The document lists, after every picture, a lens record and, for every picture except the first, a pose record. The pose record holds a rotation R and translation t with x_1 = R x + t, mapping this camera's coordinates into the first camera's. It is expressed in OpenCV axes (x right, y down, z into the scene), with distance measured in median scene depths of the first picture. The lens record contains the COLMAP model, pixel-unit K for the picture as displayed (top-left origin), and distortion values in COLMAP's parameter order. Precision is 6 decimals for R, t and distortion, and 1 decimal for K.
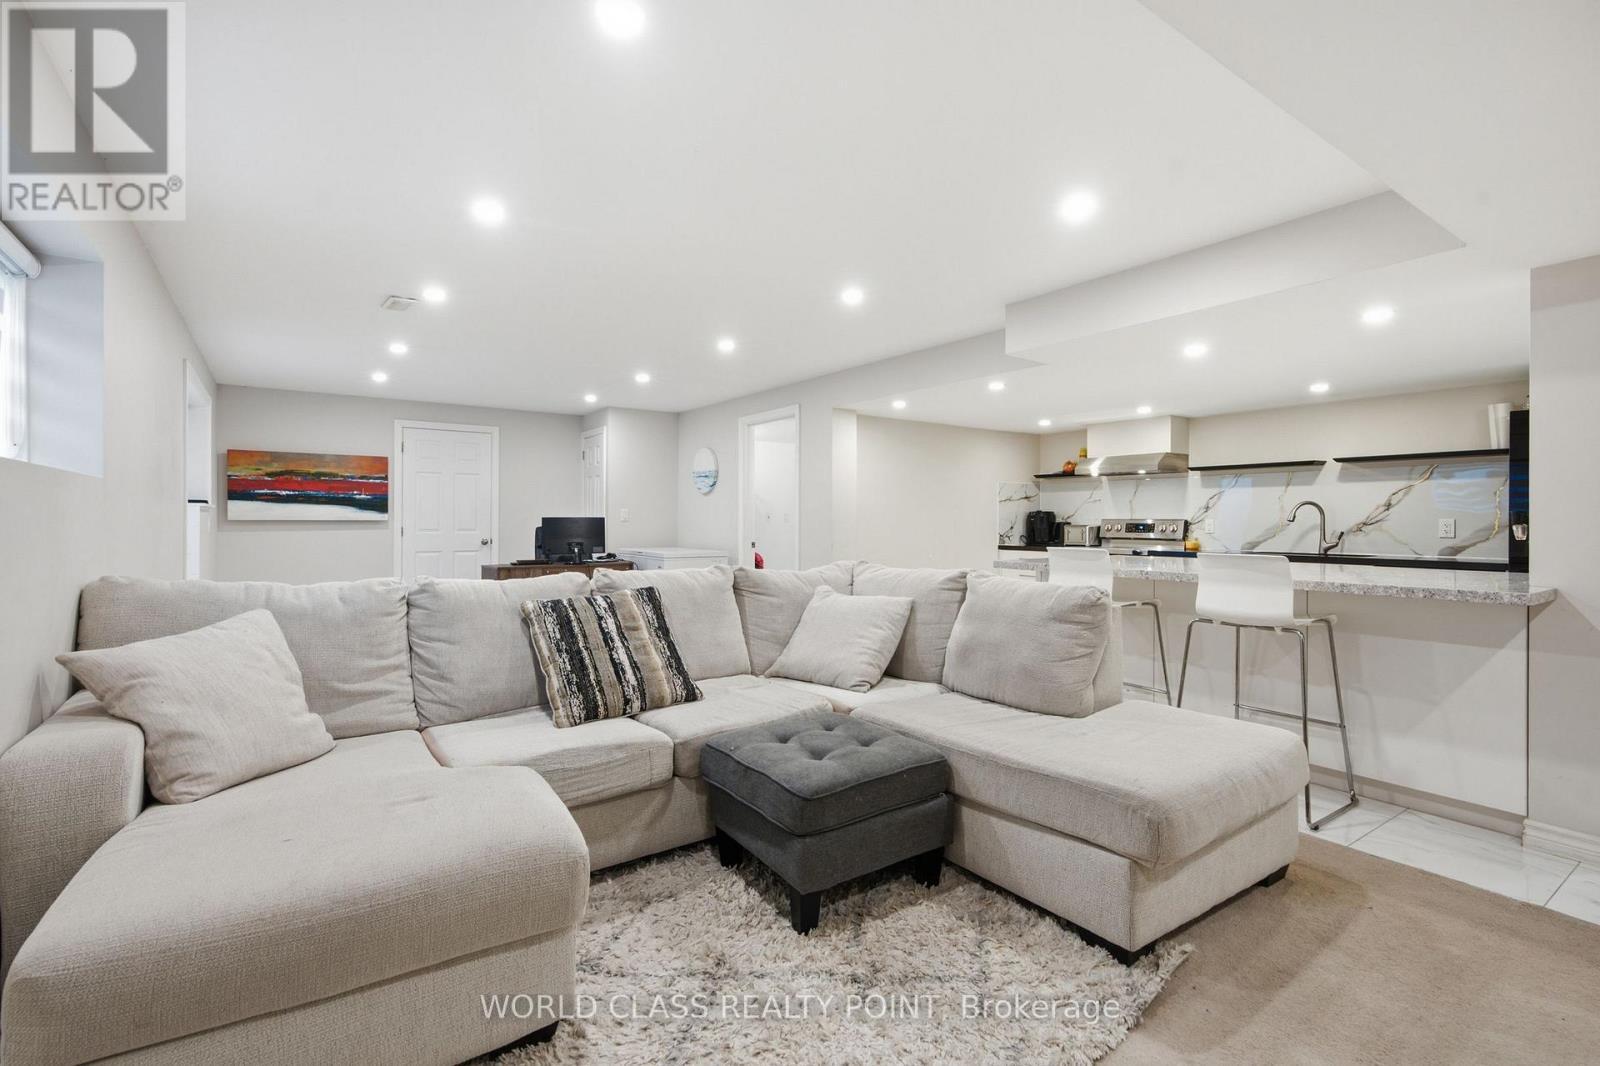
lens RADIAL K [[706.2, 0, 800.0], [0, 706.2, 533.0], [0, 0, 1]] dist [-0.001601, -0.000134]
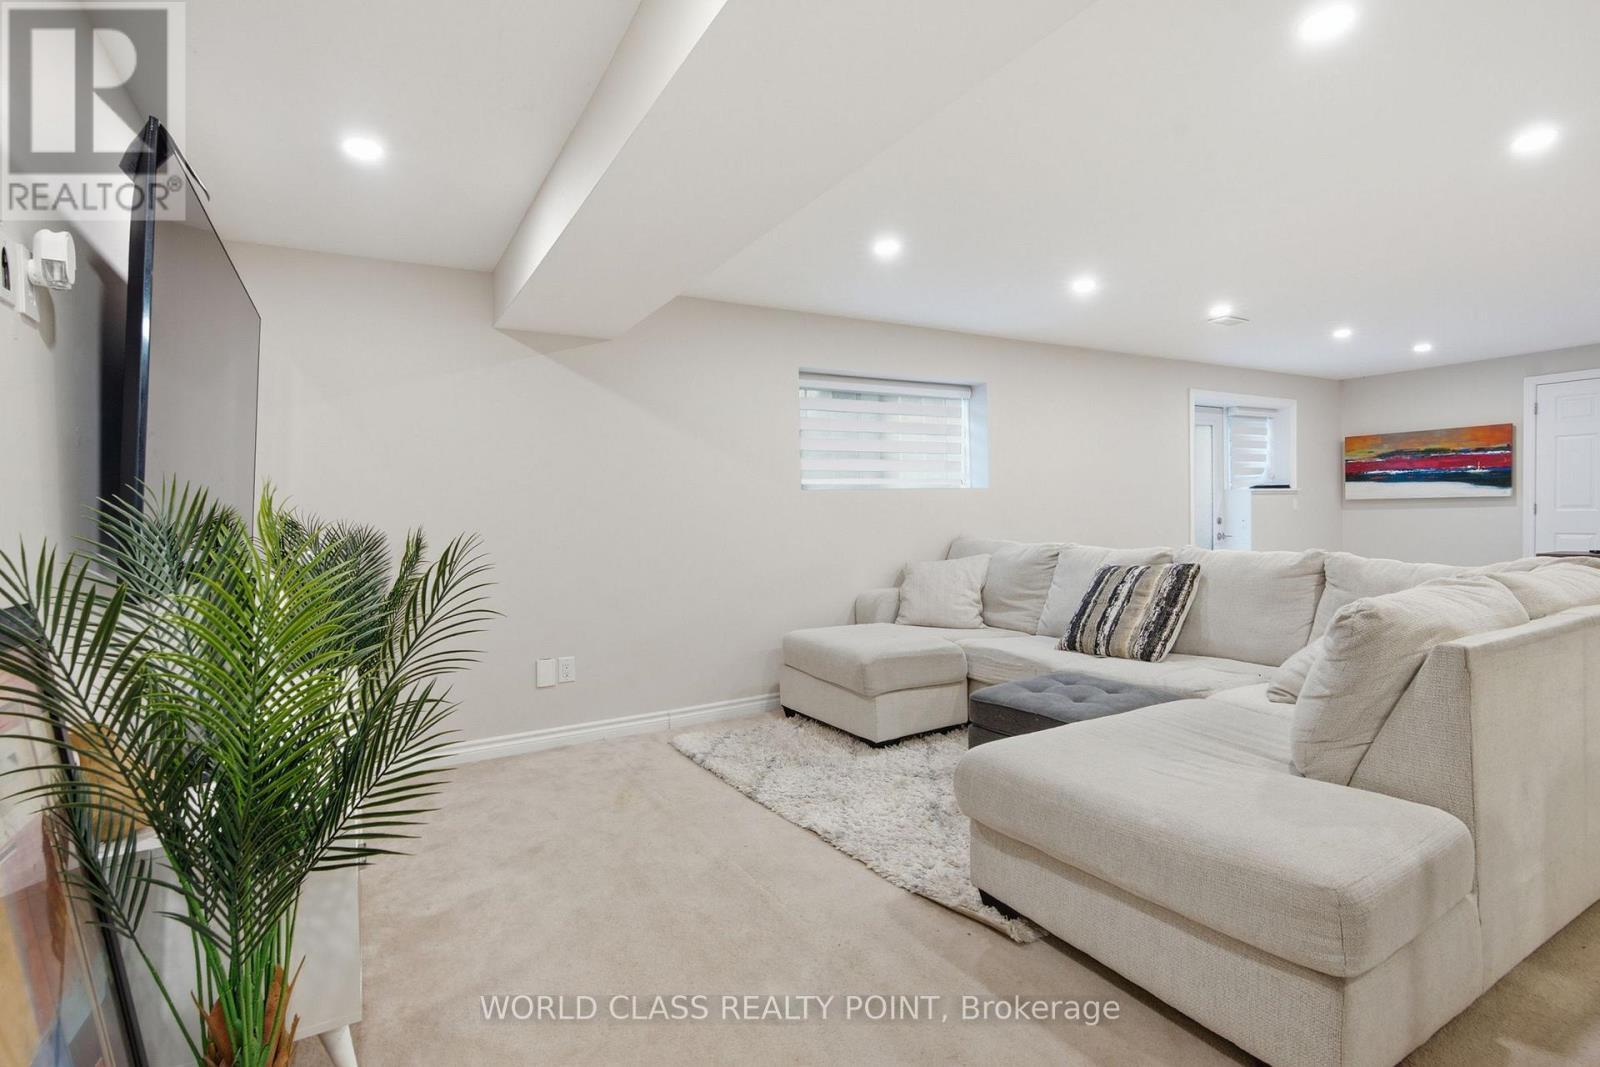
lens RADIAL K [[732.3, 0, 791.0], [0, 732.3, 517.7], [0, 0, 1]] dist [0.000649, 0.000168]
pose [[-0.077591, 0.009534, -0.996940, 0.419644], [0.004988, 0.999945, 0.009174, -0.004393], [0.996973, -0.004261, -0.077635, 0.198572]]
